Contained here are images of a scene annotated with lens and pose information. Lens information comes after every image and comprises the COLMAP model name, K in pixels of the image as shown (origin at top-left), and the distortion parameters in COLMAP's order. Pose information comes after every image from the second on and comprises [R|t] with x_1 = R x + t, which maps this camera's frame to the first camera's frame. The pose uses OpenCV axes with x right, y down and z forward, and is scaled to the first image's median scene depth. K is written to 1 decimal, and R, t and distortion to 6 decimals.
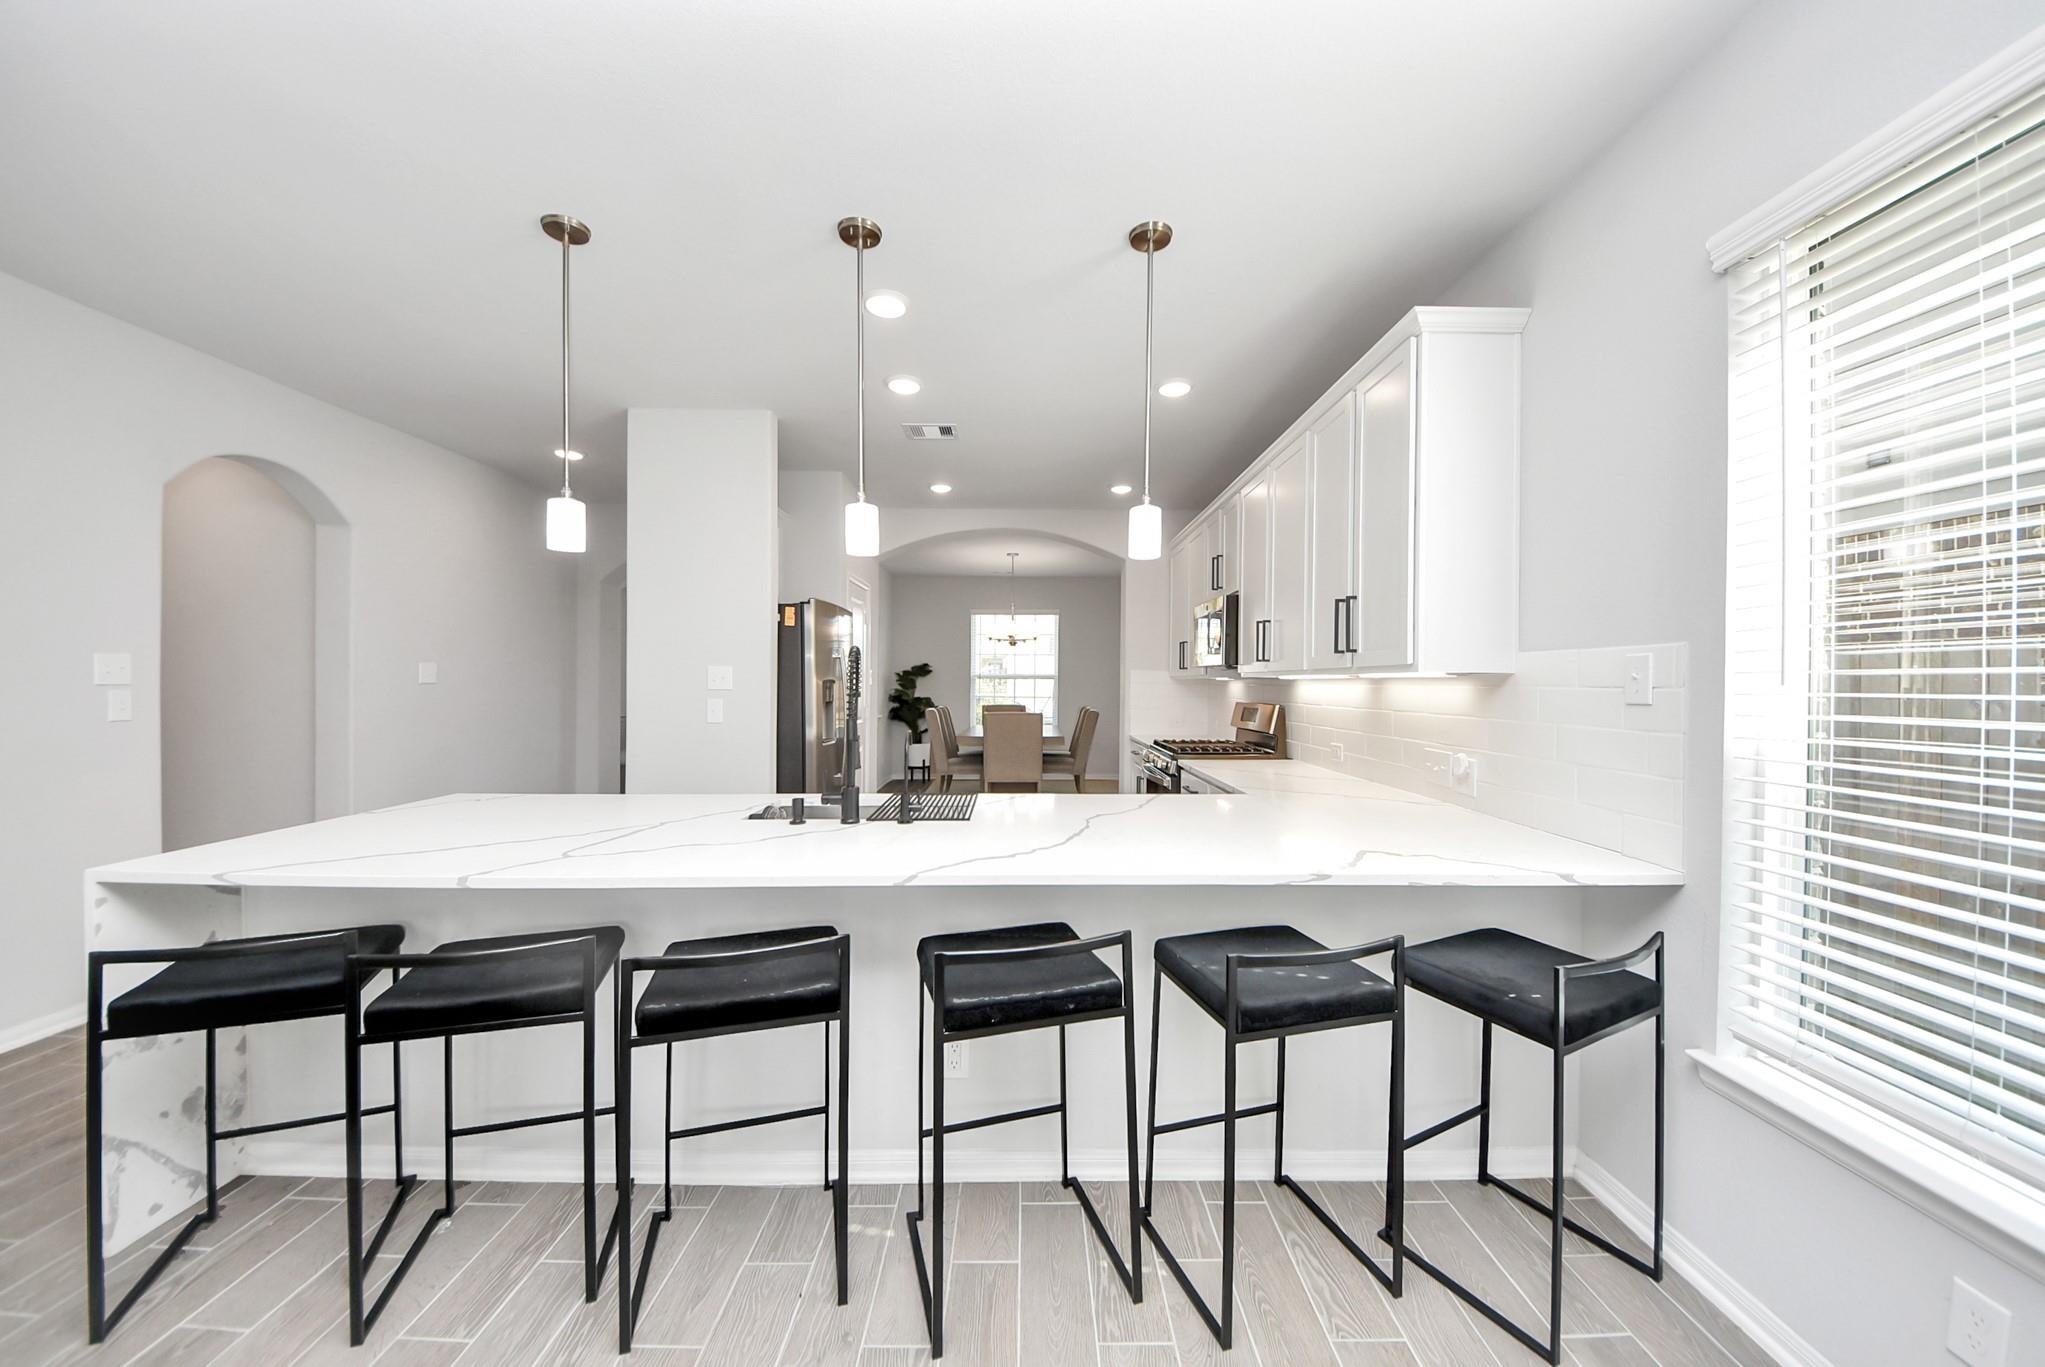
lens RADIAL K [[723.1, 0, 1027.0], [0, 723.1, 684.0], [0, 0, 1]] dist [0.029064, -0.017380]
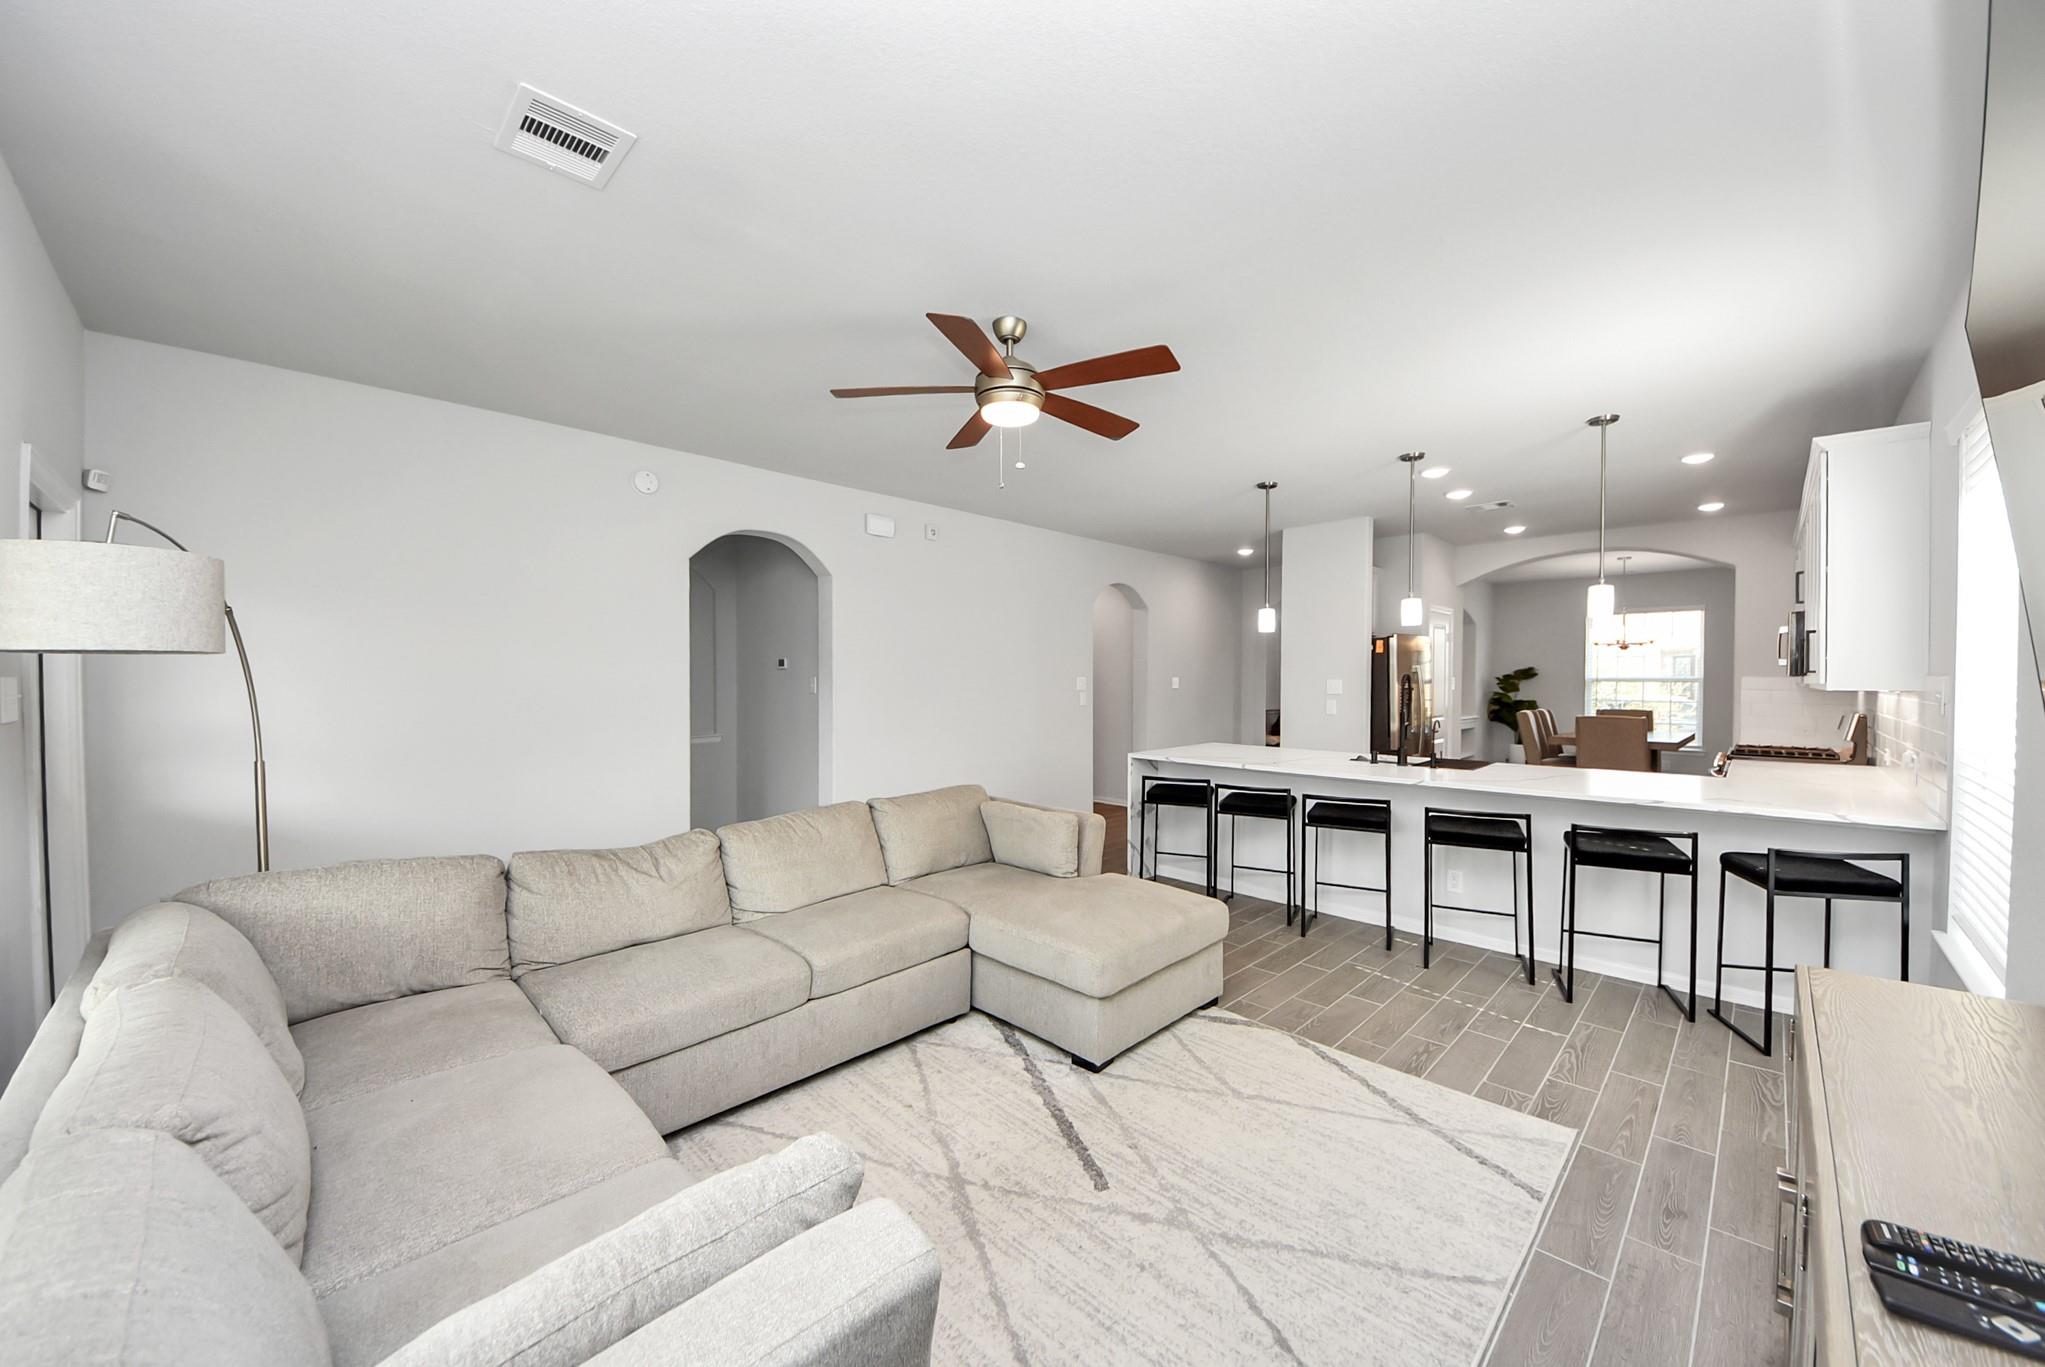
lens RADIAL K [[745.9, 0, 1032.1], [0, 745.9, 690.3], [0, 0, 1]] dist [0.030321, -0.019248]
pose [[0.714593, 0.008528, -0.699489, 0.259576], [-0.000098, 0.999927, 0.012091, -0.020432], [0.699541, -0.008572, 0.714541, -0.650875]]
